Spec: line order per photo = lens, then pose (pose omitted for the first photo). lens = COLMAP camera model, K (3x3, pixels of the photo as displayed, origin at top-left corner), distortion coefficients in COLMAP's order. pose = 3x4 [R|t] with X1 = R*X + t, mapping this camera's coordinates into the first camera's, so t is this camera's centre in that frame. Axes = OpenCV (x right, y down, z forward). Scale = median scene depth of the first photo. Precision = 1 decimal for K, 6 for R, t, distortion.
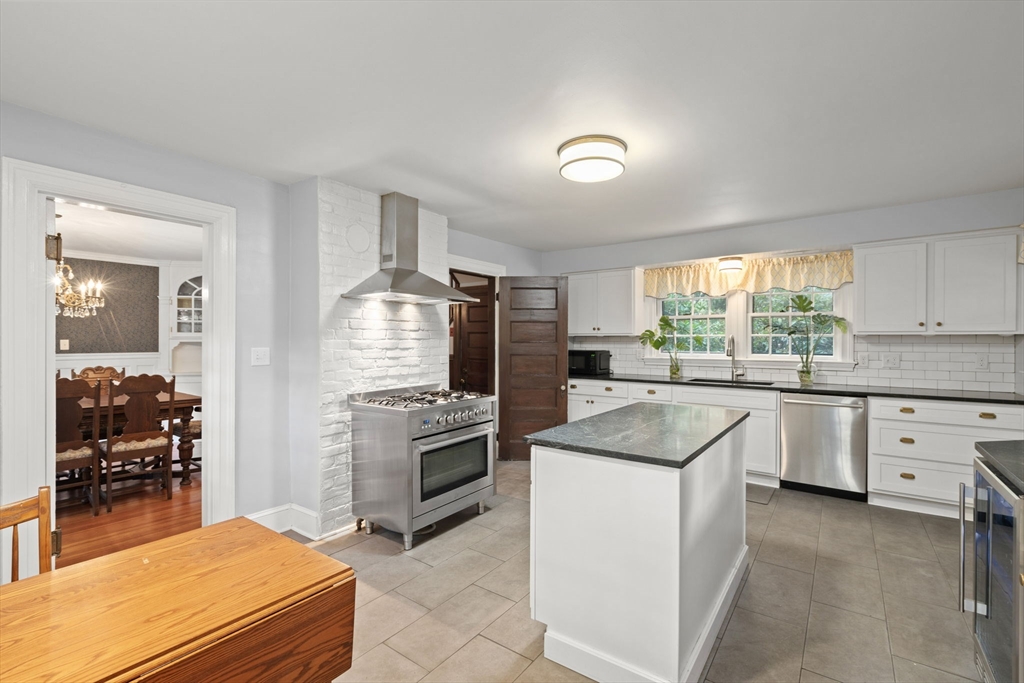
lens RADIAL K [[457.8, 0, 521.1], [0, 457.8, 340.1], [0, 0, 1]] dist [-0.001112, 0.003713]
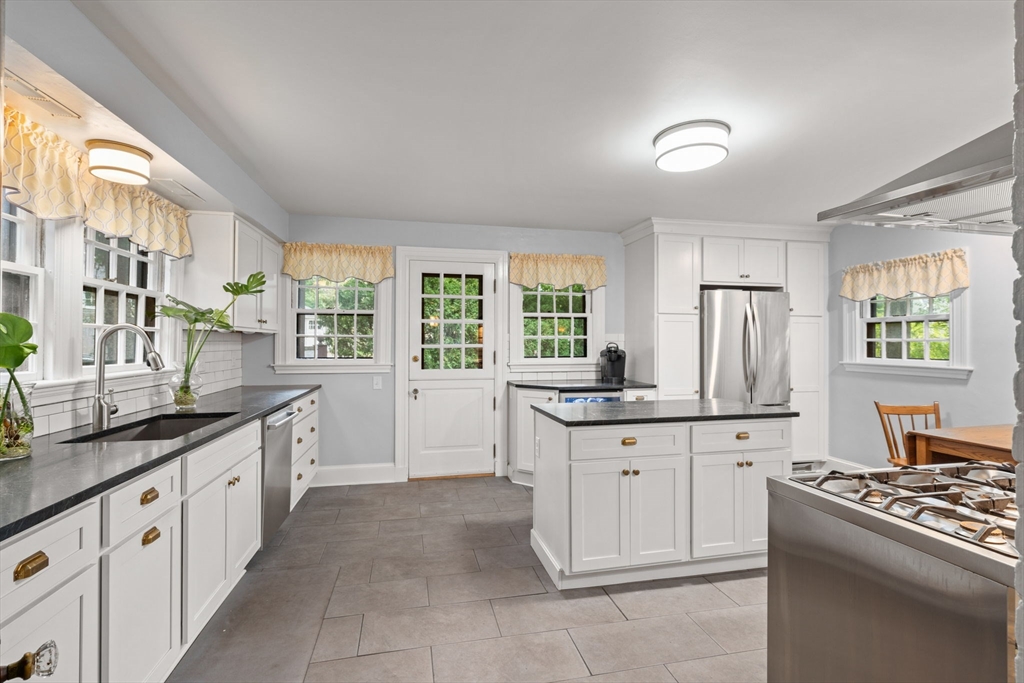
lens RADIAL K [[457.8, 0, 510.2], [0, 457.8, 337.4], [0, 0, 1]] dist [-0.001112, 0.003713]
pose [[-0.733973, 0.004208, 0.679166, -0.135479], [-0.002092, 0.999962, -0.008456, 0.005865], [-0.679176, -0.007627, -0.733936, 1.240515]]
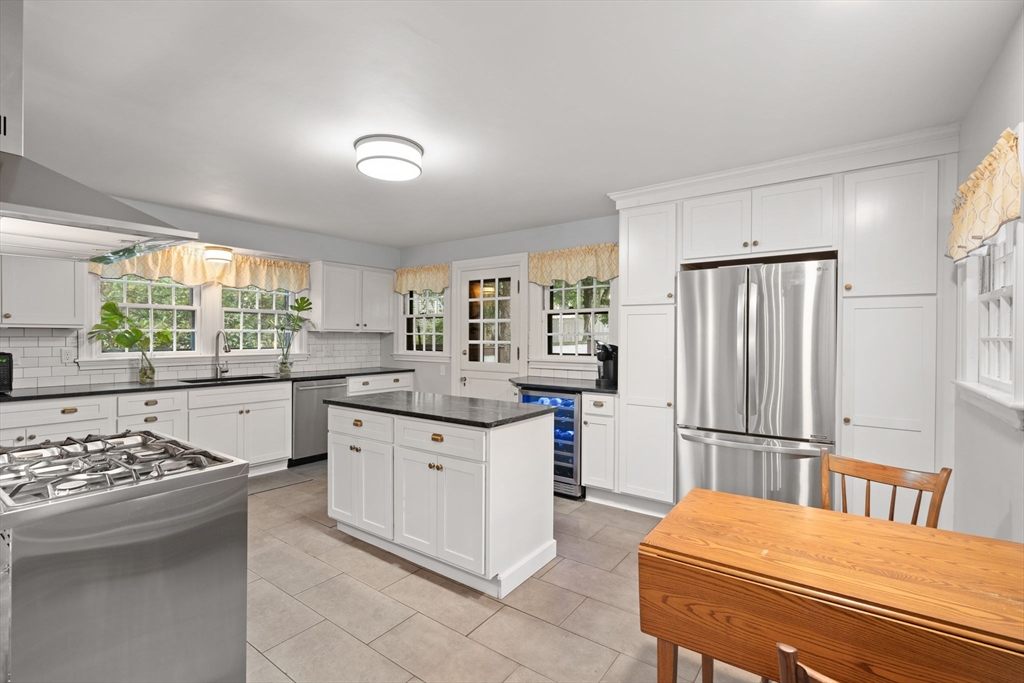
lens RADIAL K [[457.8, 0, 504.2], [0, 457.8, 339.1], [0, 0, 1]] dist [-0.001112, 0.003713]
pose [[0.017883, -0.006457, 0.999819, -0.546110], [-0.002323, 0.999976, 0.006500, 0.000324], [-0.999837, -0.002439, 0.017867, 0.462656]]
